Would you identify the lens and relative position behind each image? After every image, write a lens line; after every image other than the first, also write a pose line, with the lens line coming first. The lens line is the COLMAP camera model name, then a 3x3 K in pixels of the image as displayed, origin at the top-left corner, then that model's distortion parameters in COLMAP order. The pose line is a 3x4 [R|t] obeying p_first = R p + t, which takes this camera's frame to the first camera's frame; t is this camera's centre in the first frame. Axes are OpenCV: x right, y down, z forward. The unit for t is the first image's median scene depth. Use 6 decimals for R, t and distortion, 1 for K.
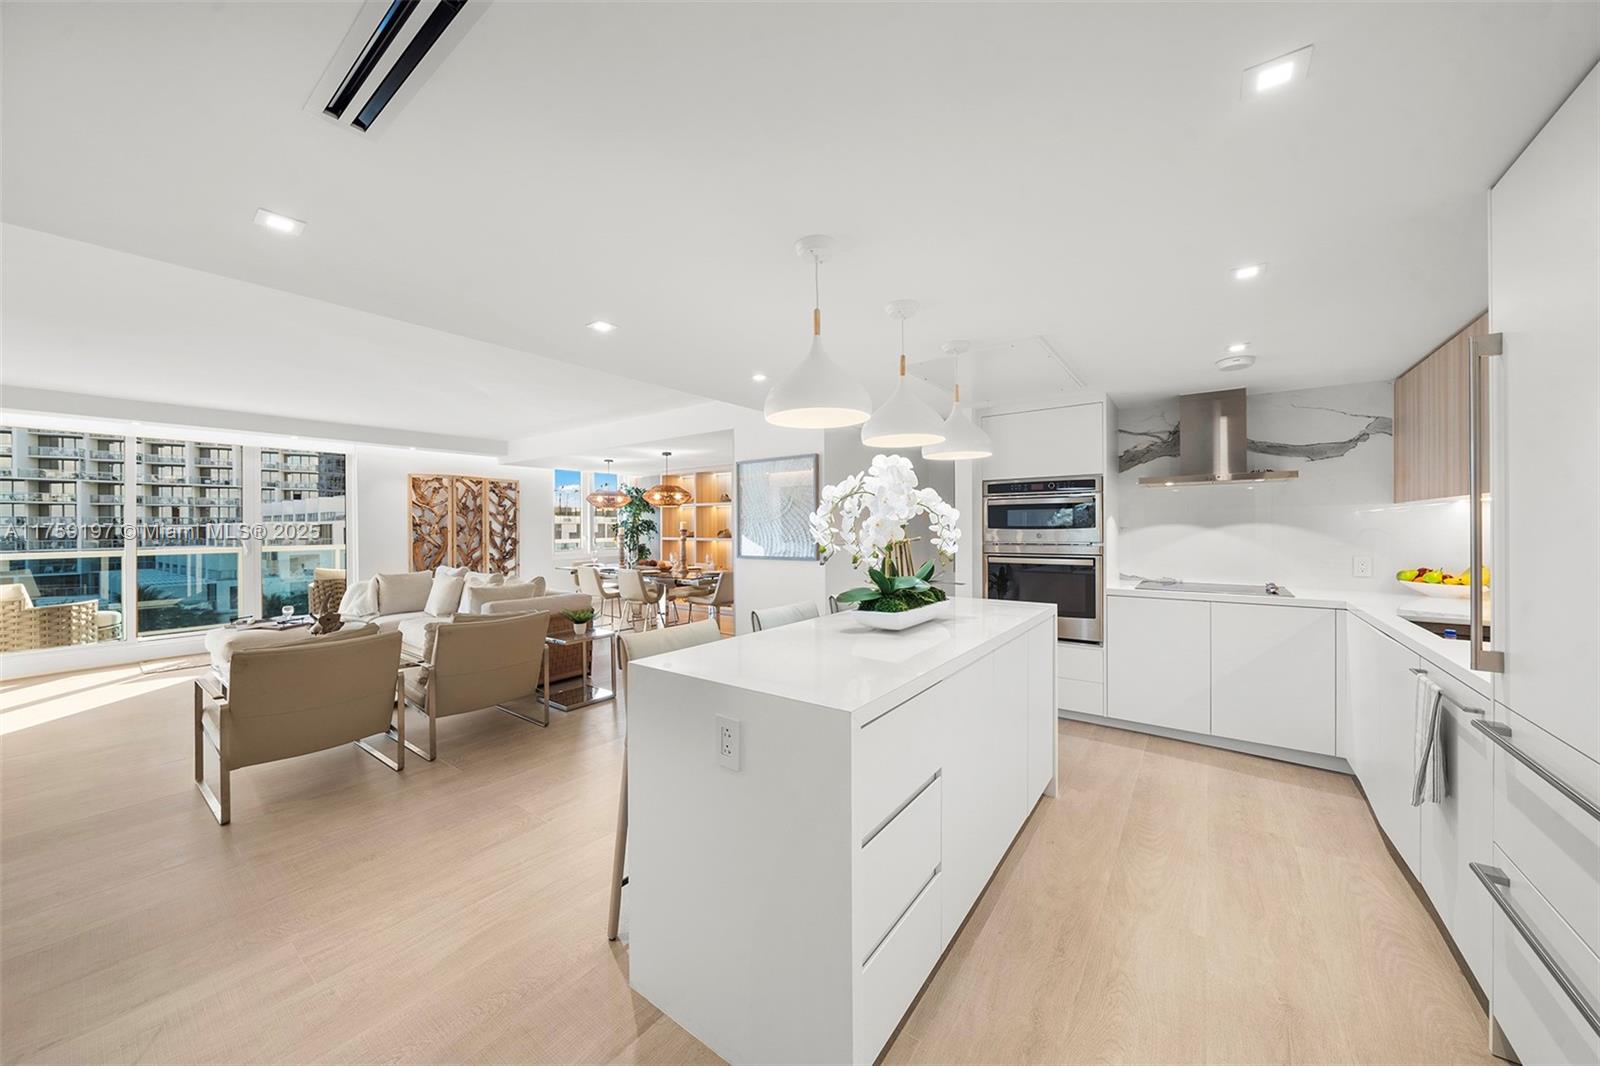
lens RADIAL K [[563.3, 0, 792.5], [0, 563.3, 525.6], [0, 0, 1]] dist [-0.010724, 0.002242]
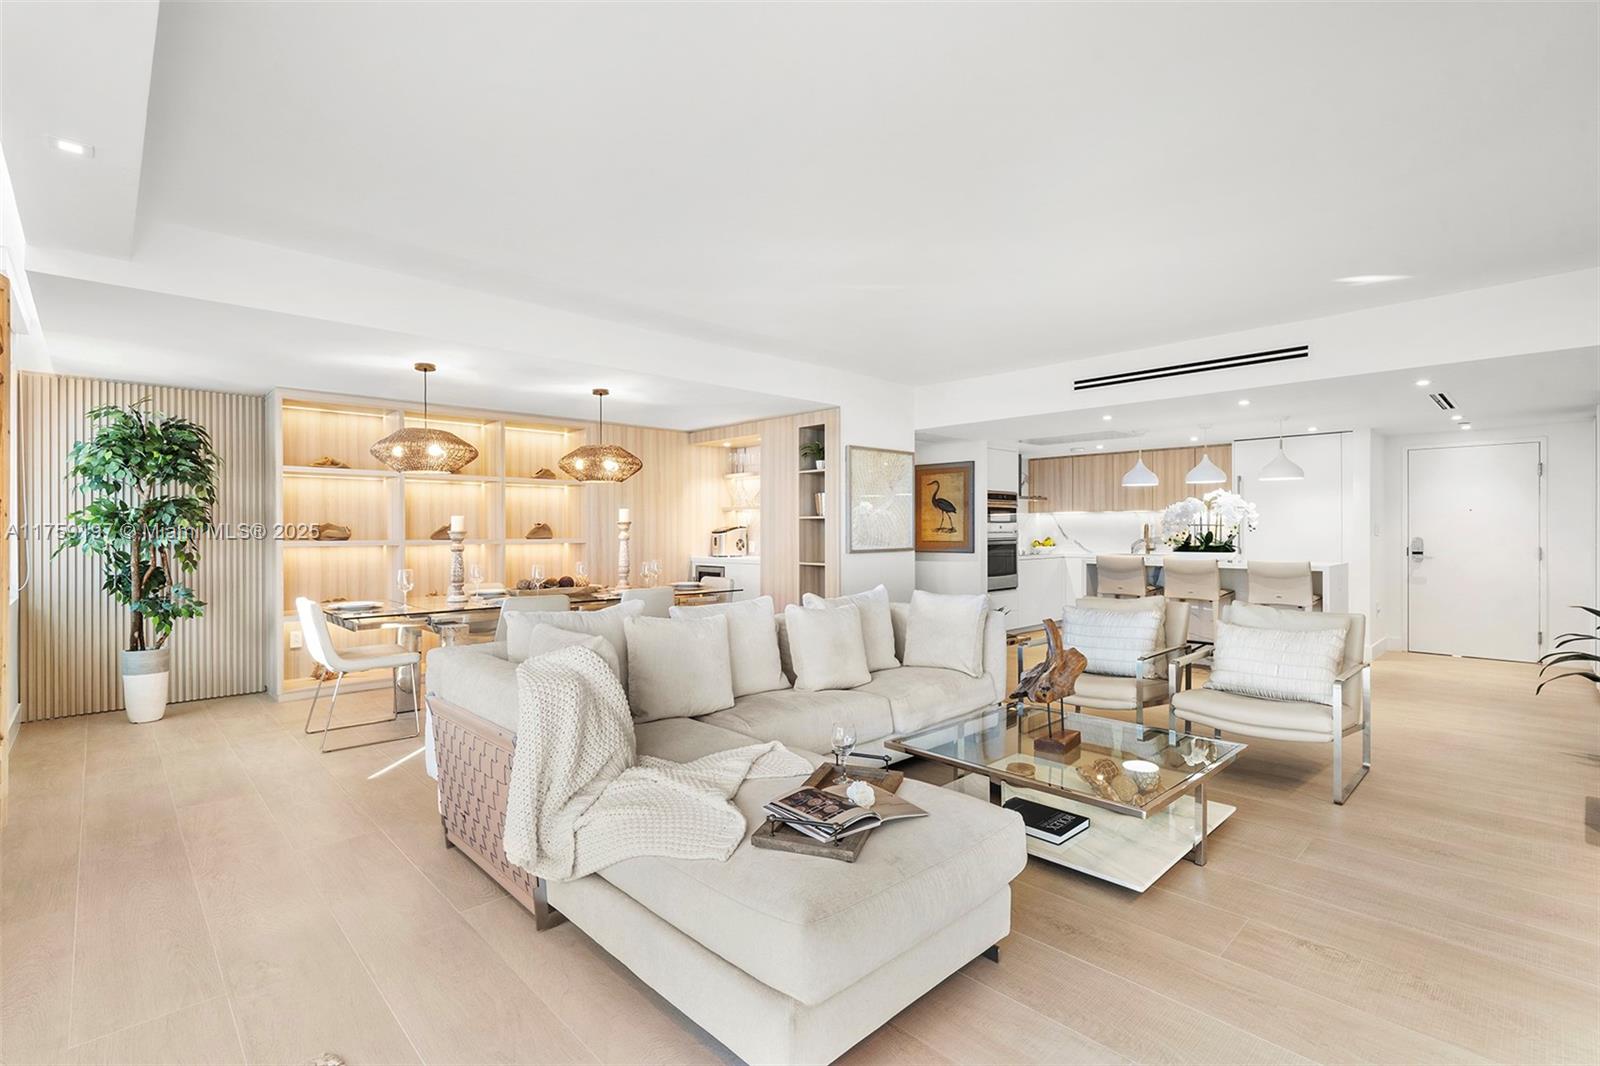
lens RADIAL K [[725.8, 0, 800.0], [0, 725.8, 533.0], [0, 0, 1]] dist [0.000505, 0.000198]
pose [[0.162575, -0.001173, 0.986695, -0.828922], [0.000097, 0.999999, 0.001173, 0.015609], [-0.986696, -0.000095, 0.162575, 0.592889]]
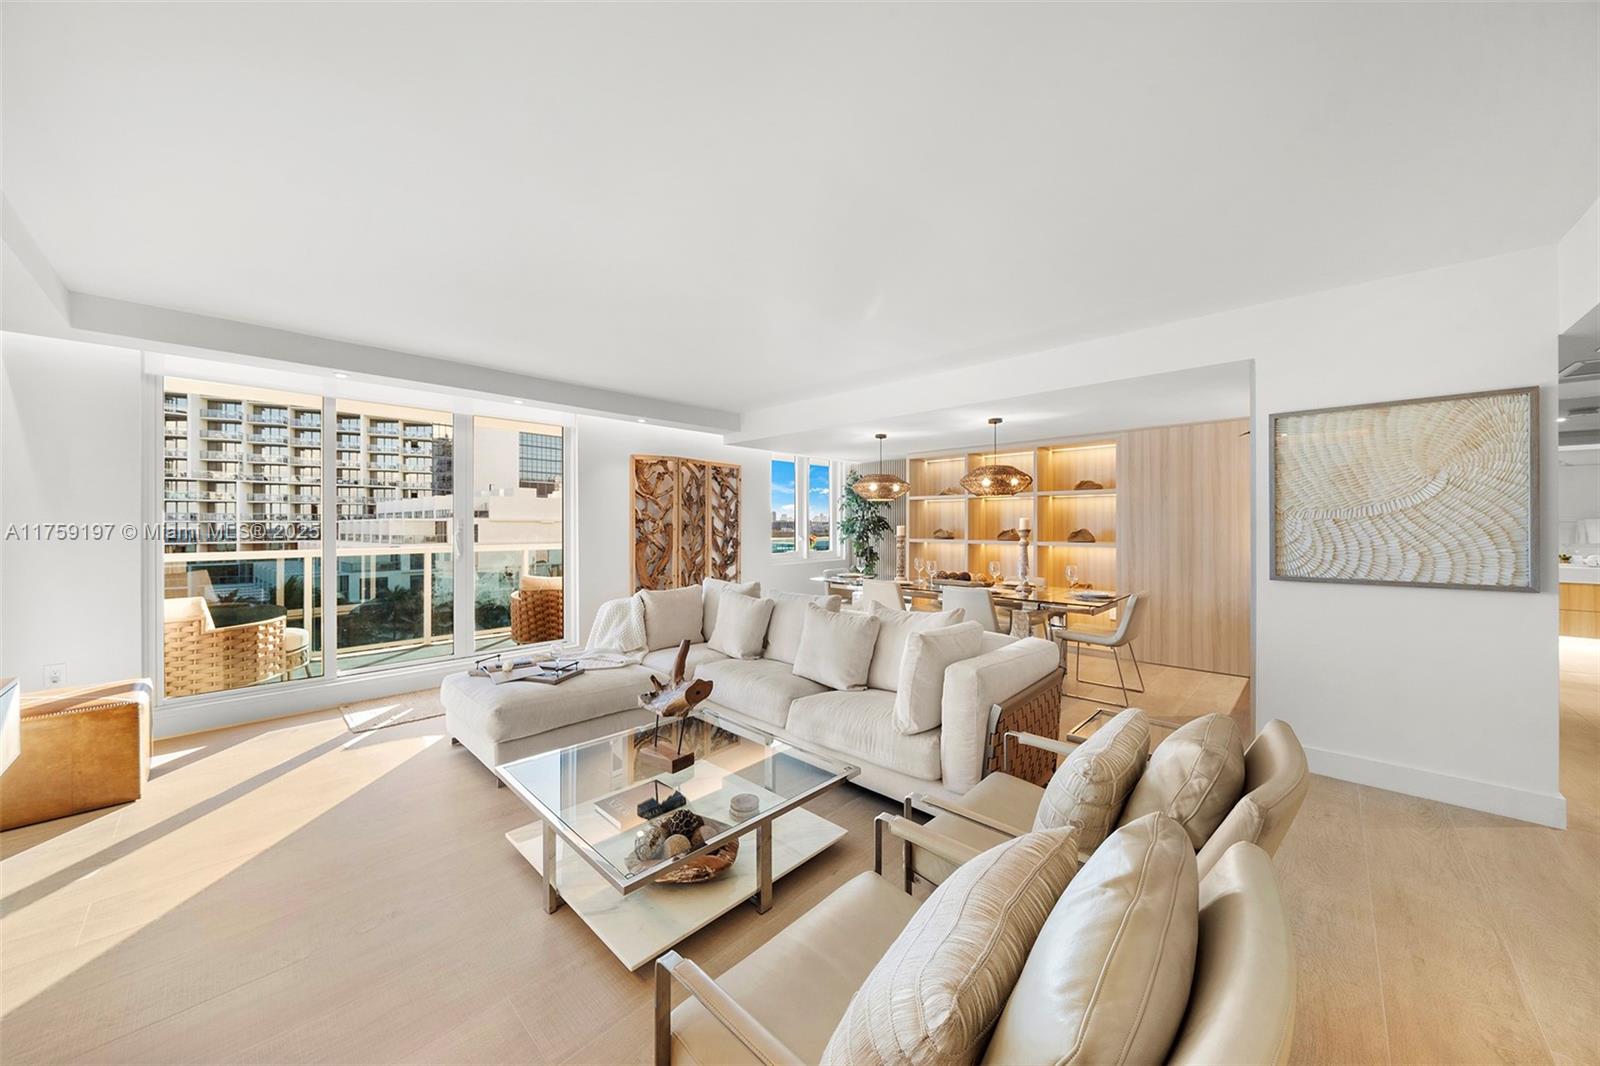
lens RADIAL K [[563.3, 0, 792.5], [0, 563.3, 525.6], [0, 0, 1]] dist [-0.010724, 0.002242]
pose [[0.992159, 0.006083, -0.124831, -0.344194], [-0.005880, 0.999981, 0.002000, 0.002332], [0.124840, -0.001251, 0.992176, 0.242357]]
